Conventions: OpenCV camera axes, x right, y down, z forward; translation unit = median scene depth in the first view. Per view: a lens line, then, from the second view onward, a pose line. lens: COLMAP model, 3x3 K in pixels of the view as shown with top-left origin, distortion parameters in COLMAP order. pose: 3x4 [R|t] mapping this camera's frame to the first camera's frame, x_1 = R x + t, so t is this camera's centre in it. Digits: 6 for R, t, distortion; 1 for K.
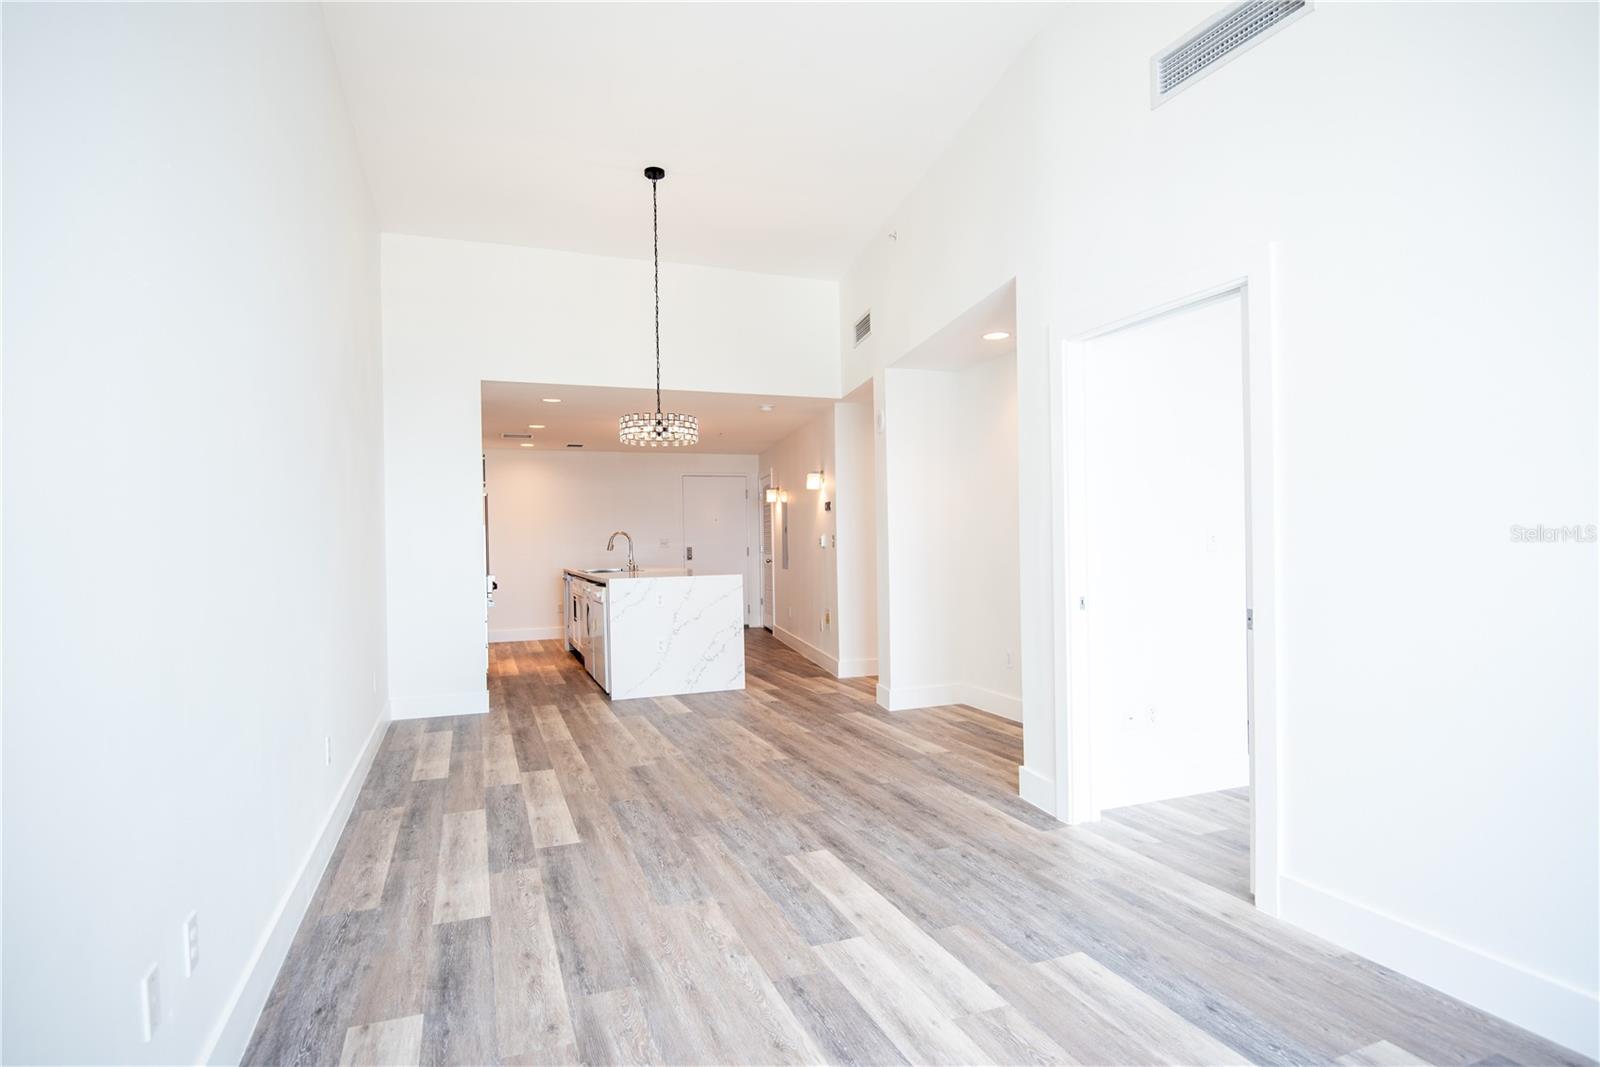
lens RADIAL K [[845.5, 0, 797.4], [0, 845.5, 525.7], [0, 0, 1]] dist [0.003182, -0.025377]
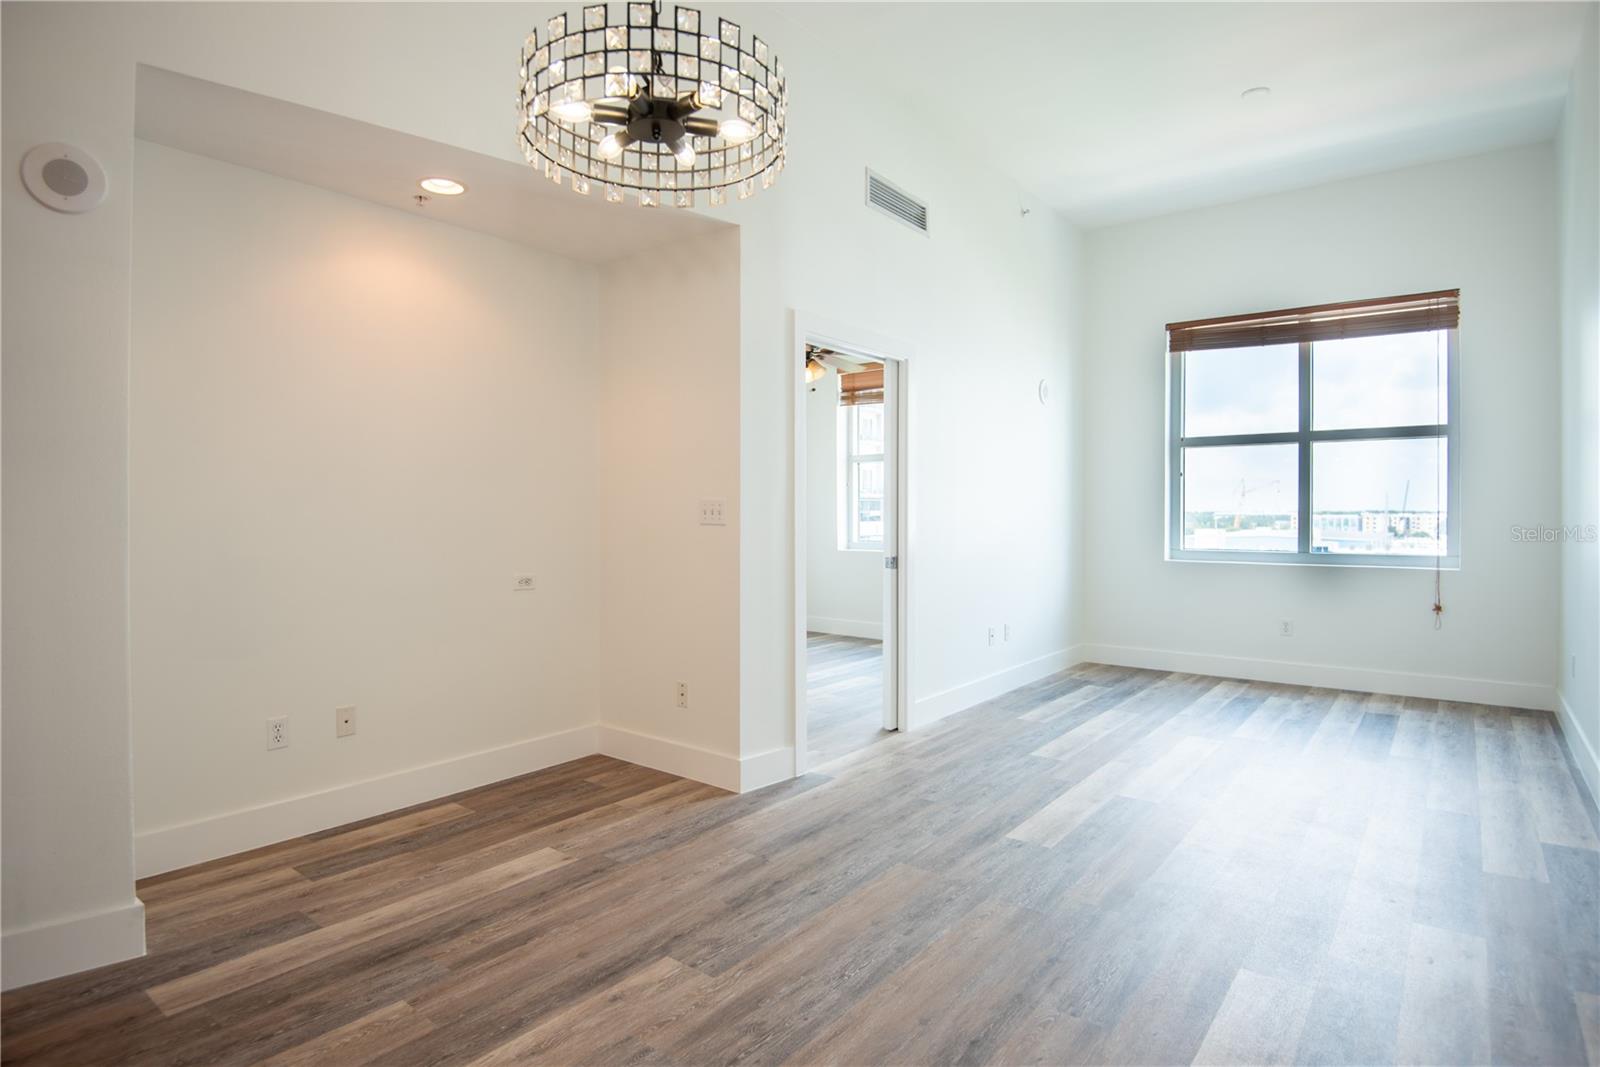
lens RADIAL K [[845.5, 0, 787.0], [0, 845.5, 518.6], [0, 0, 1]] dist [0.003182, -0.025377]
pose [[-0.503022, 0.012365, 0.864185, -0.602916], [-0.004937, 0.999840, -0.017180, 0.039490], [-0.864259, -0.012908, -0.502881, 1.529365]]
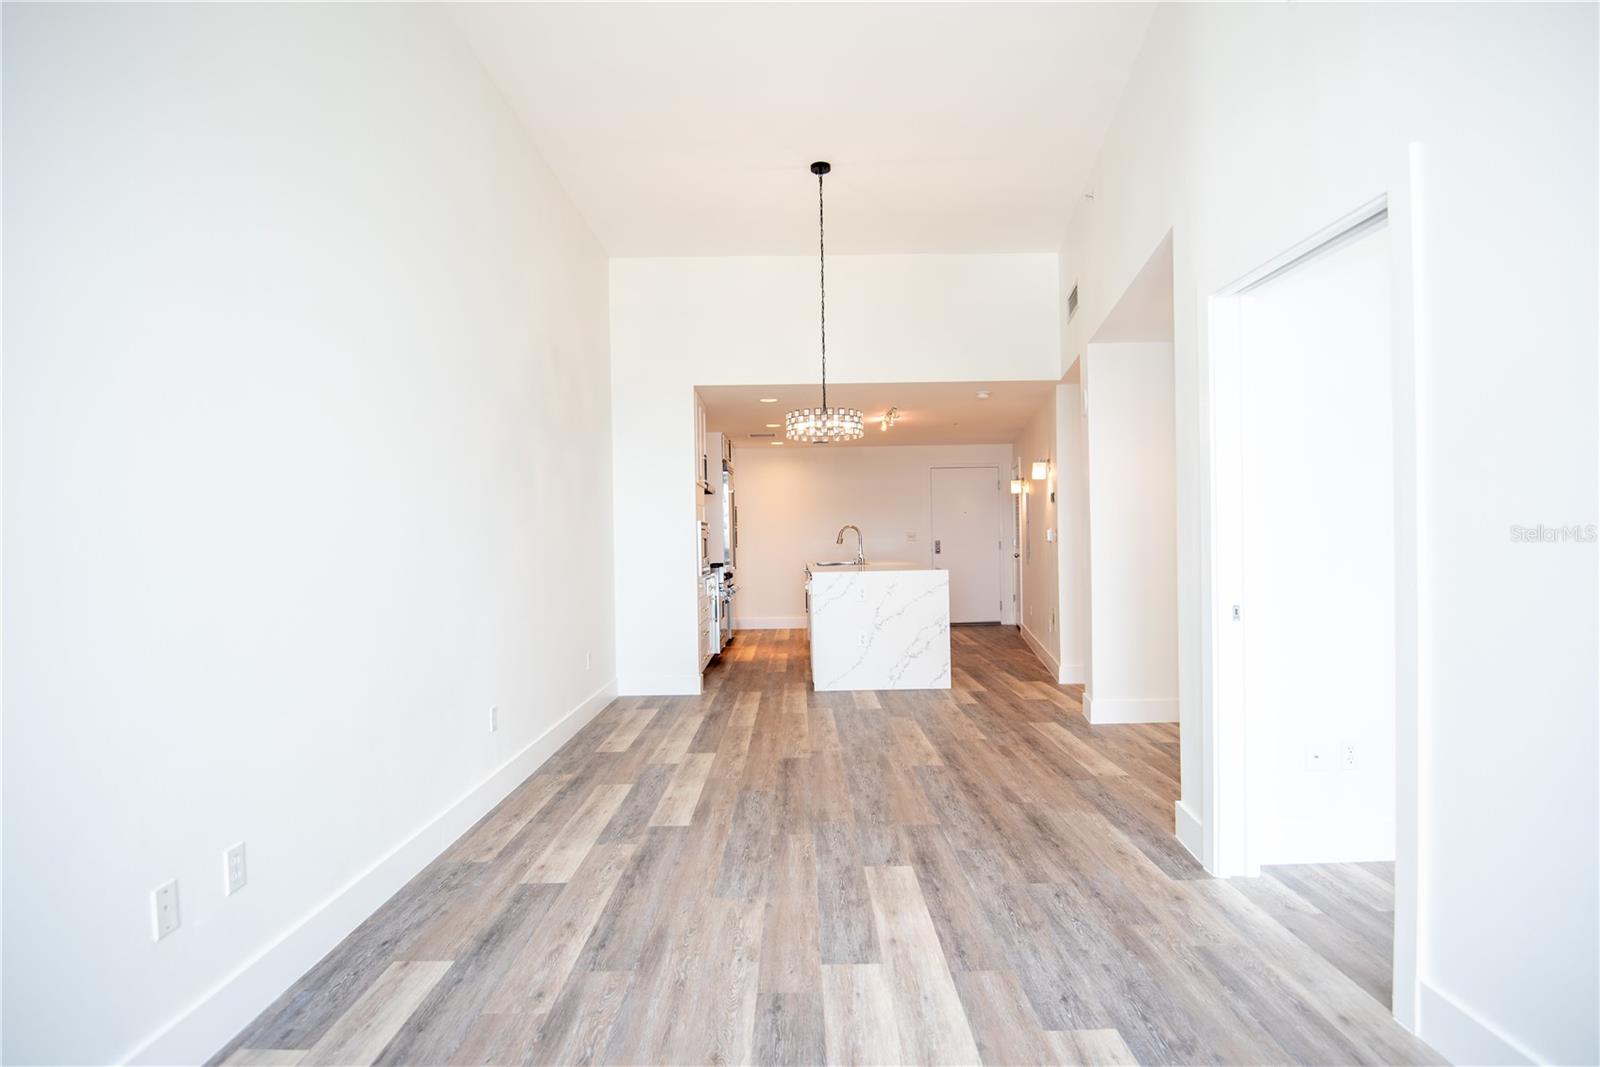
lens RADIAL K [[845.5, 0, 794.0], [0, 845.5, 527.2], [0, 0, 1]] dist [0.003182, -0.025377]
pose [[0.932385, -0.002742, -0.361457, 0.228414], [0.006853, 0.999926, 0.010090, -0.003531], [0.361403, -0.011885, 0.932334, 0.072721]]
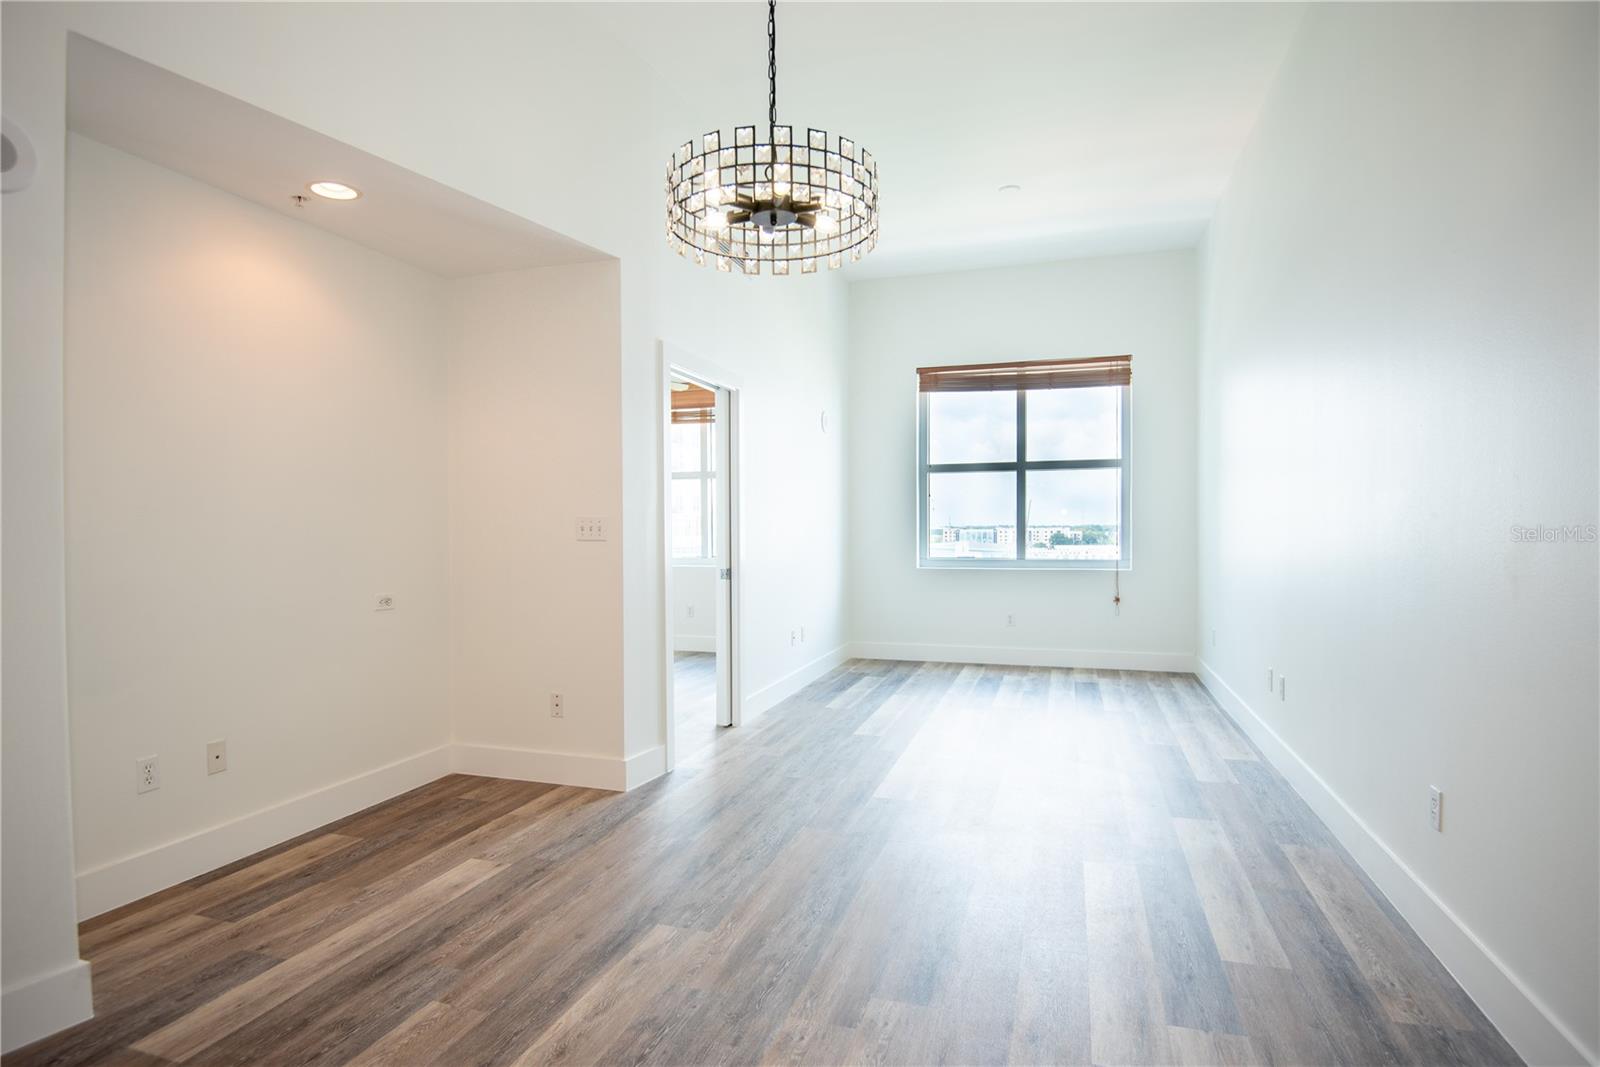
lens RADIAL K [[845.5, 0, 791.8], [0, 845.5, 538.0], [0, 0, 1]] dist [0.003182, -0.025377]
pose [[-0.776263, 0.014045, 0.630253, -0.546471], [0.008023, 0.999891, -0.012400, 0.042552], [-0.630358, -0.004569, -0.776291, 1.764734]]
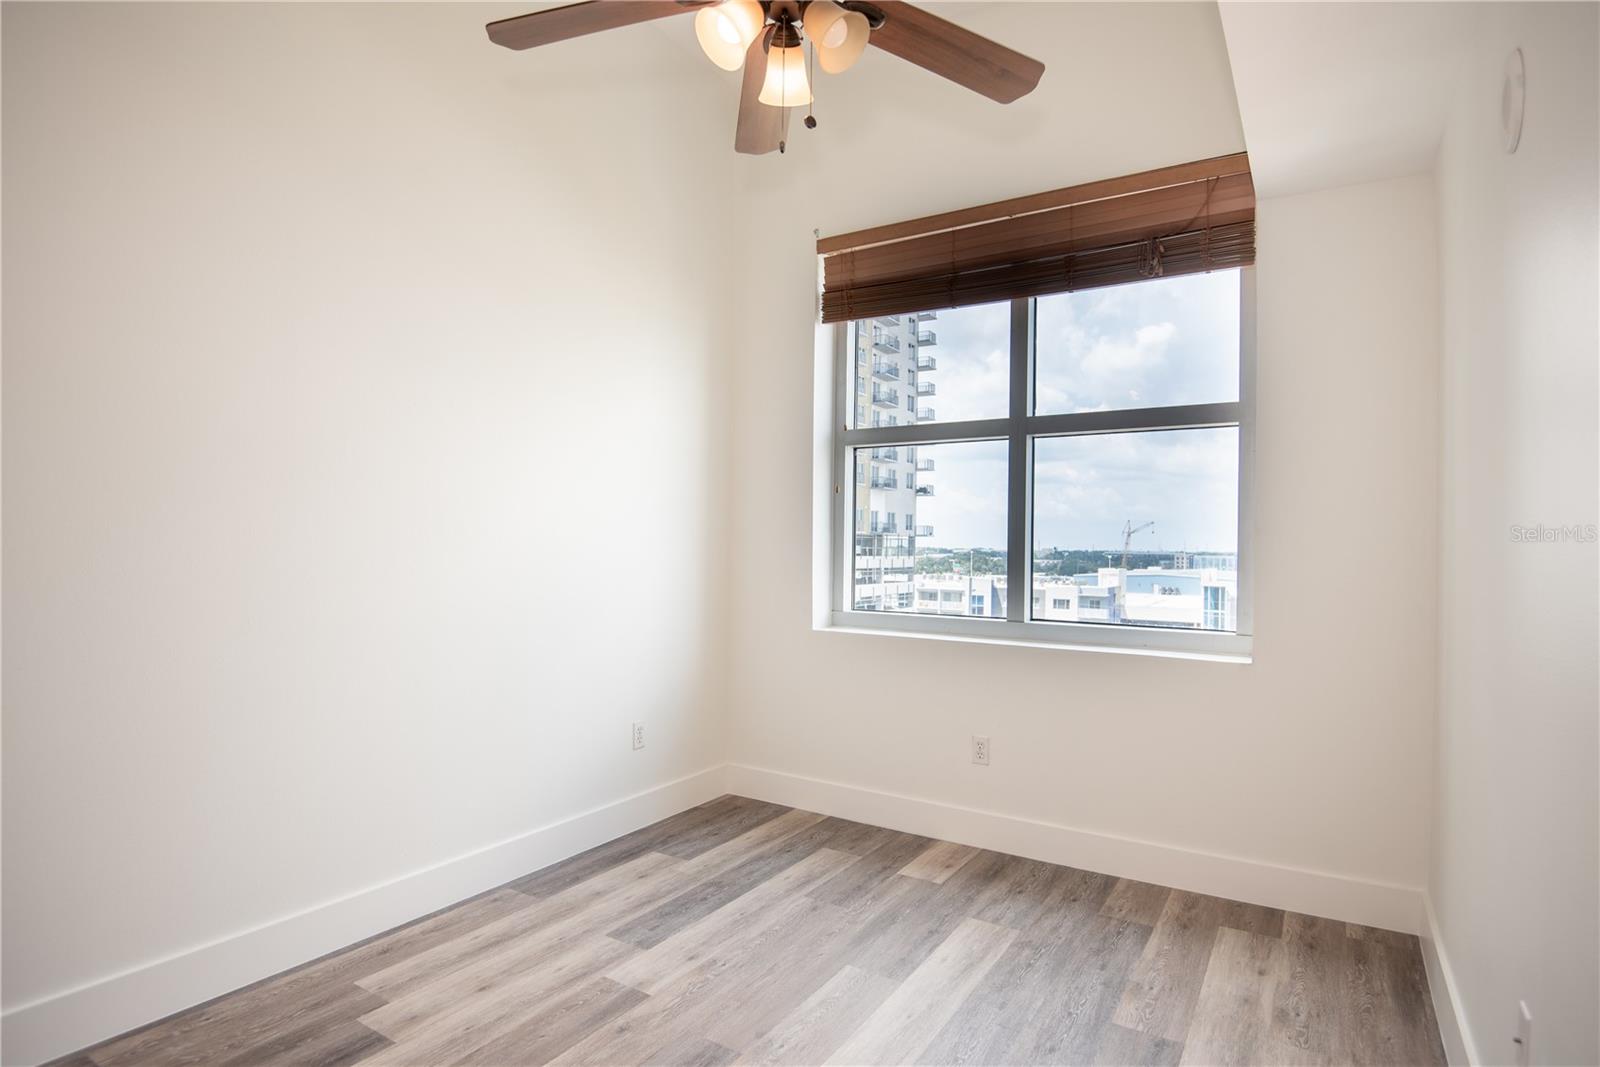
lens RADIAL K [[845.5, 0, 798.0], [0, 845.5, 541.9], [0, 0, 1]] dist [0.003182, -0.025377]
pose [[-0.598251, 0.015246, 0.801163, -0.324845], [-0.016239, 0.999383, -0.031144, 0.016341], [-0.801144, -0.031642, -0.597635, 0.627020]]
